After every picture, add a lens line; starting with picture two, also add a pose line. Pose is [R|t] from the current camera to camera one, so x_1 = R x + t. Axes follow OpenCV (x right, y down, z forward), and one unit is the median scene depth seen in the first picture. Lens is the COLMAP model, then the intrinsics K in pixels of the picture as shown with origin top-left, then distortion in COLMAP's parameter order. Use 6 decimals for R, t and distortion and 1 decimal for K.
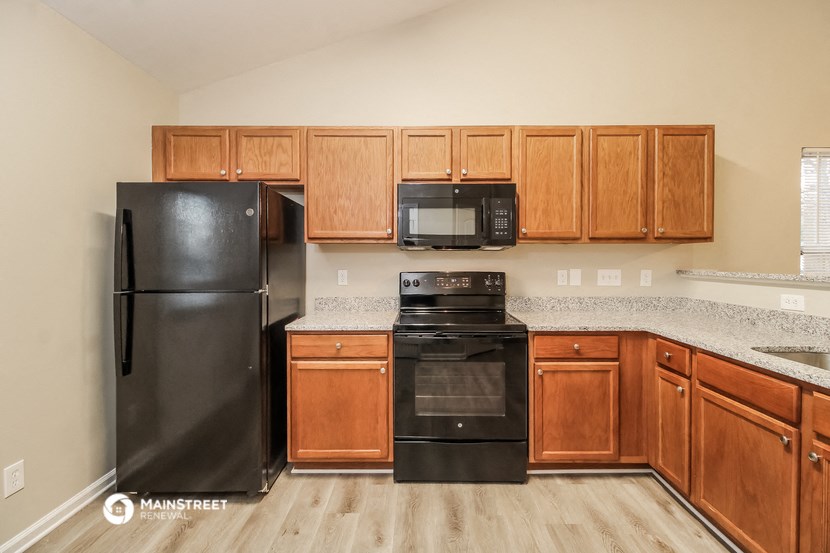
lens RADIAL K [[380.9, 0, 415.8], [0, 380.9, 269.7], [0, 0, 1]] dist [0.017189, -0.005206]
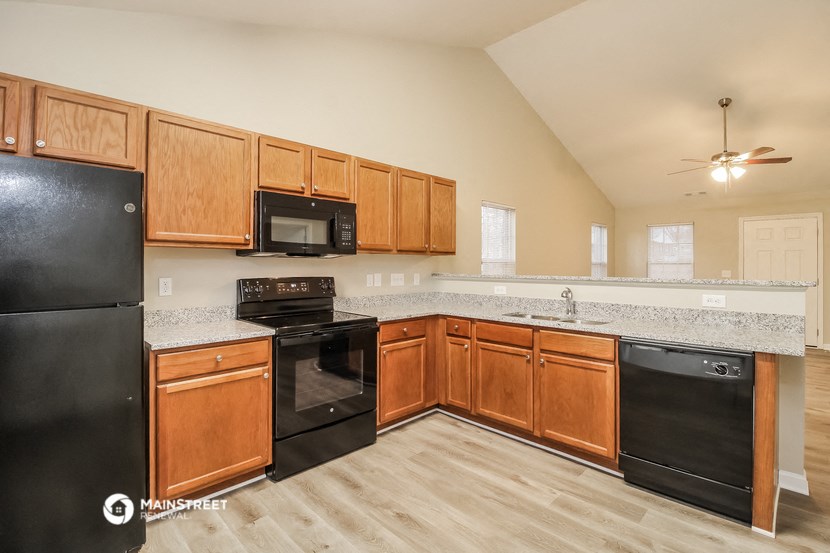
lens RADIAL K [[380.9, 0, 419.9], [0, 380.9, 274.0], [0, 0, 1]] dist [0.017189, -0.005206]
pose [[0.719031, -0.013390, 0.694849, -0.472575], [0.016939, 0.999855, 0.001738, -0.000206], [-0.694772, 0.010521, 0.719153, -0.017370]]
